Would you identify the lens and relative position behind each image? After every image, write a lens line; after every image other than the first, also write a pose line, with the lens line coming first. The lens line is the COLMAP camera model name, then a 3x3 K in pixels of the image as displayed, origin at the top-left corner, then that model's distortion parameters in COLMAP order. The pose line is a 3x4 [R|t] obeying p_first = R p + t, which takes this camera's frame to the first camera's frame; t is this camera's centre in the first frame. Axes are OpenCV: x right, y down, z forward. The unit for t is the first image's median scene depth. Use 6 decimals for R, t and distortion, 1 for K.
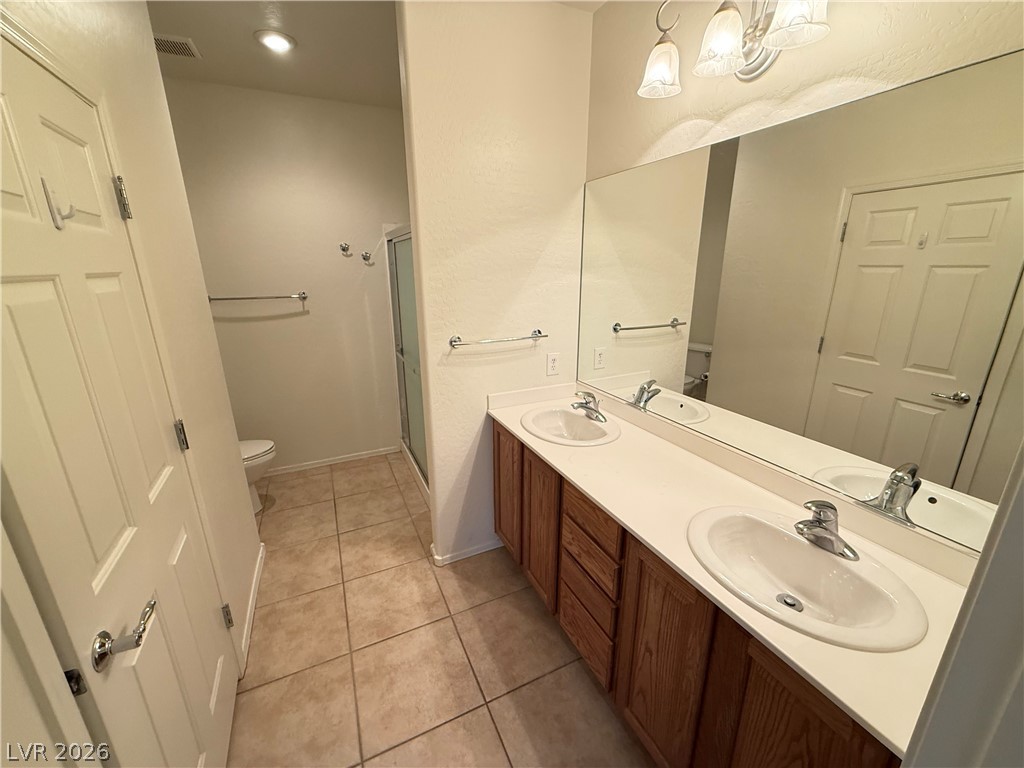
lens RADIAL K [[411.2, 0, 513.0], [0, 411.2, 385.8], [0, 0, 1]] dist [-0.000057, 0.000732]
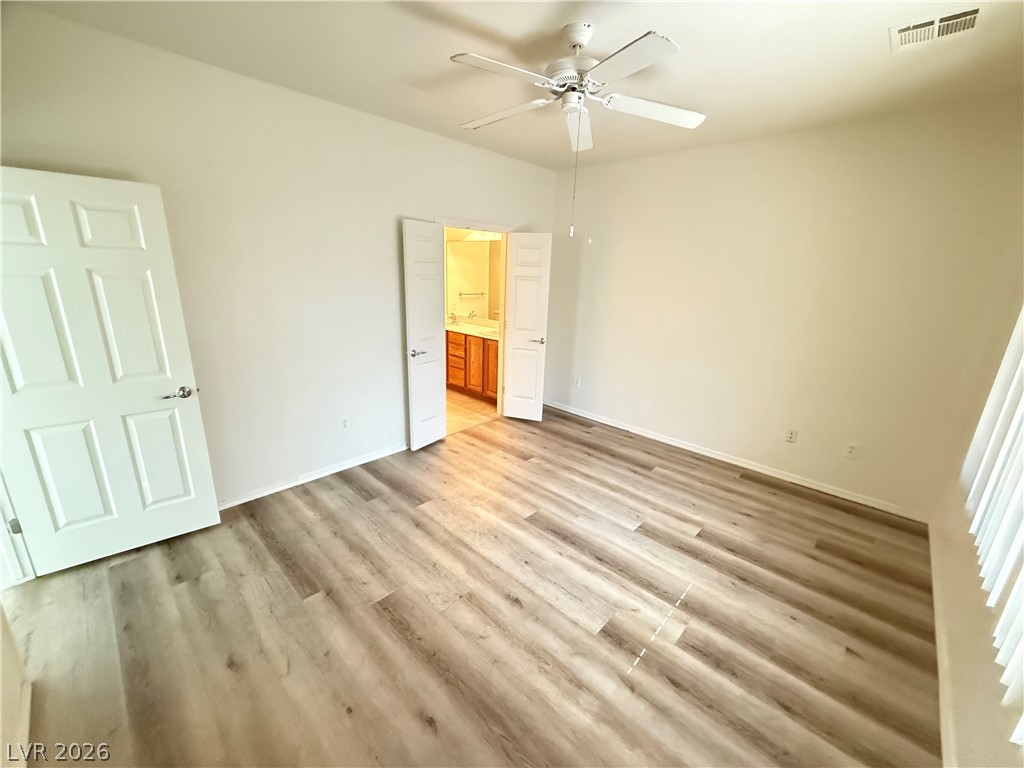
lens RADIAL K [[411.2, 0, 511.2], [0, 411.2, 385.3], [0, 0, 1]] dist [-0.000057, 0.000732]
pose [[0.931842, -0.060553, 0.357776, -0.427405], [0.062171, 0.998041, 0.006990, 0.449883], [-0.357498, 0.015730, 0.933781, -1.585917]]
